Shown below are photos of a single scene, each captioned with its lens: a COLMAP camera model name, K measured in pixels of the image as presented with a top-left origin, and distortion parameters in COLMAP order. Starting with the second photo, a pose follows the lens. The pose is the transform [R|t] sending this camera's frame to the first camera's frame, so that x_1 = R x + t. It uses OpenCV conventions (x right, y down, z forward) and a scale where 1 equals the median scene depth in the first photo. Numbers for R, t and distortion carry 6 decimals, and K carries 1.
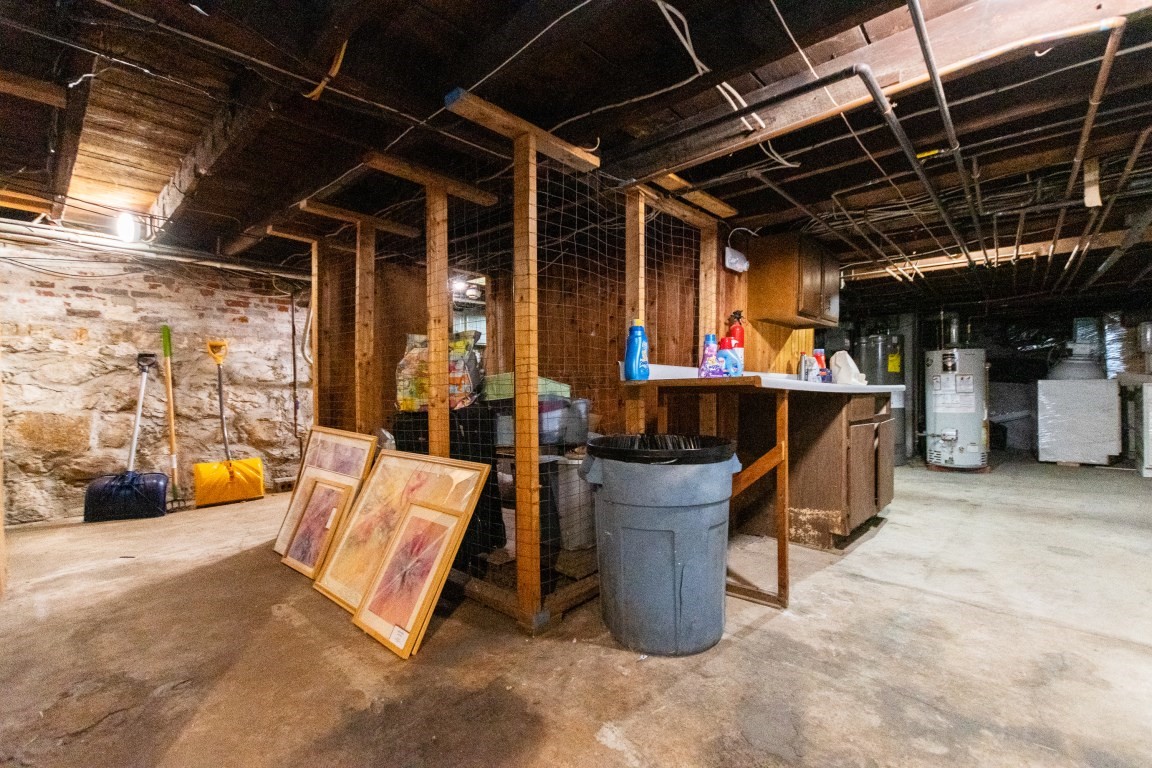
lens RADIAL K [[505.7, 0, 576.0], [0, 505.7, 384.0], [0, 0, 1]] dist [0.001316, 0.000093]
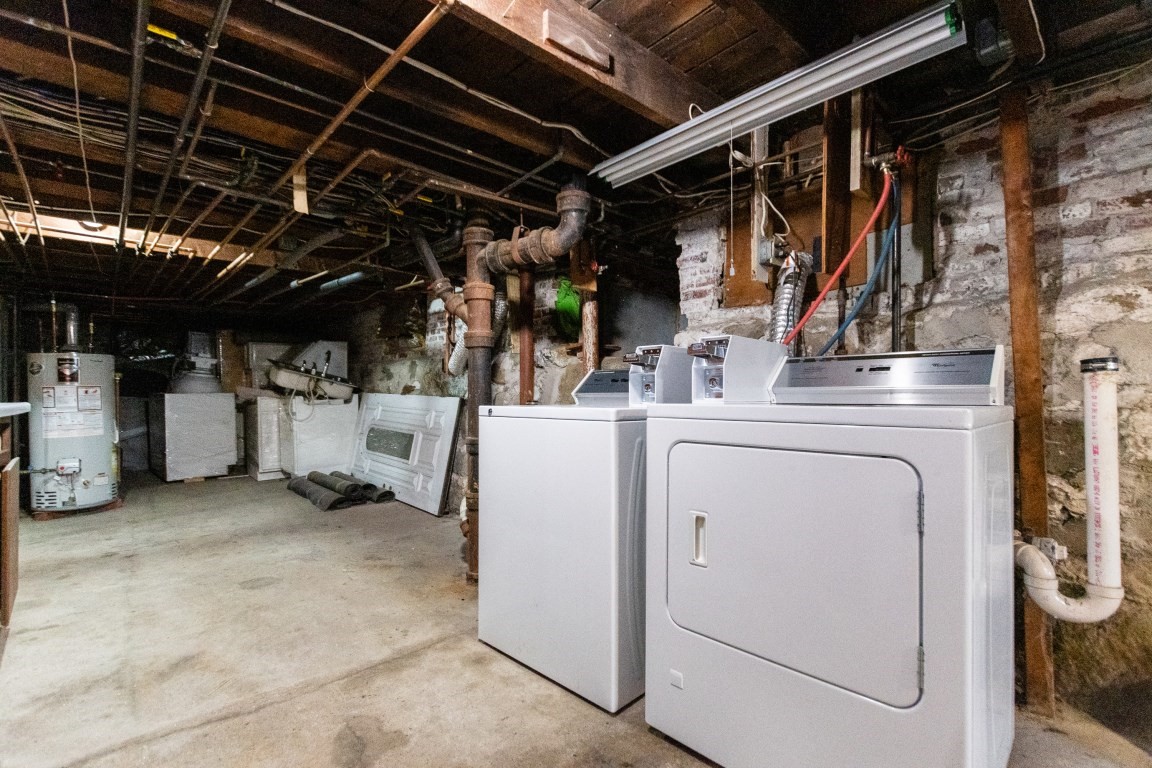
lens RADIAL K [[521.6, 0, 580.9], [0, 521.6, 393.3], [0, 0, 1]] dist [-0.003018, -0.000493]
pose [[0.094763, 0.002808, 0.995496, 0.058390], [0.003469, 0.999989, -0.003151, -0.004180], [-0.995494, 0.003752, 0.094752, 0.222058]]
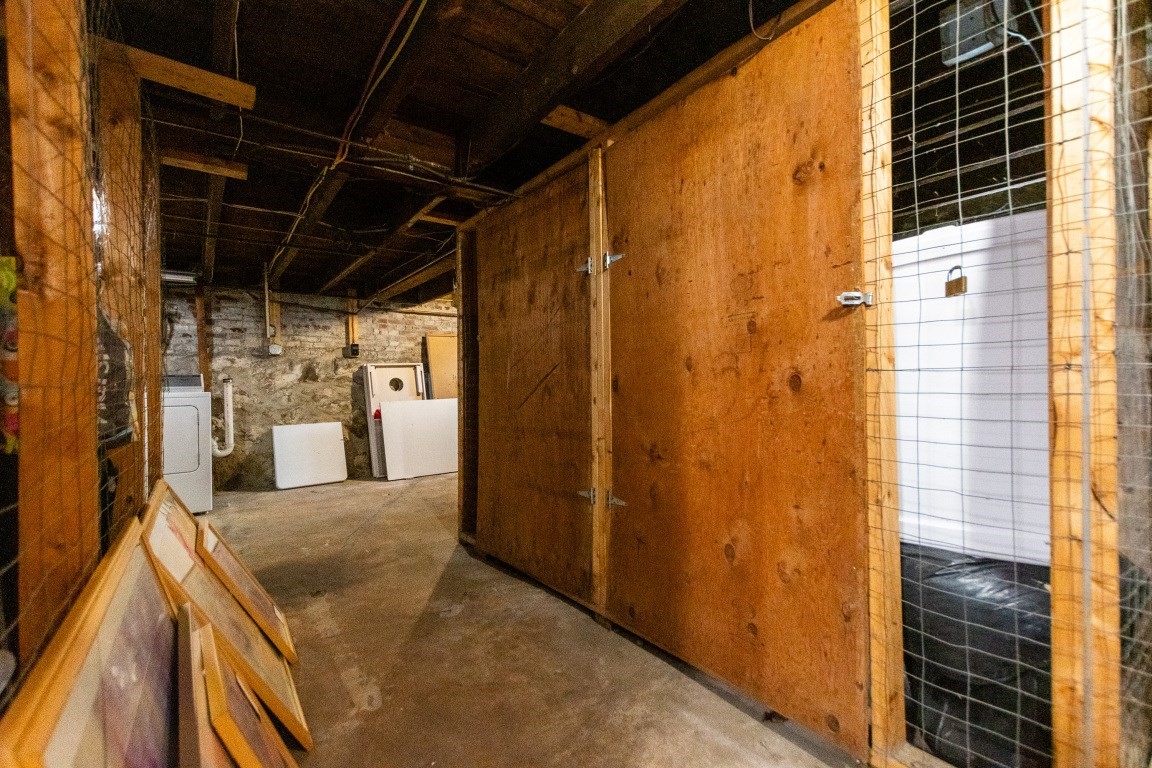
lens RADIAL K [[505.7, 0, 576.0], [0, 505.7, 384.0], [0, 0, 1]] dist [0.001316, 0.000093]
pose [[-0.981790, 0.022334, 0.188653, -0.533843], [0.022444, 0.999747, -0.001550, 0.004091], [-0.188640, 0.002712, -0.982043, 0.865341]]
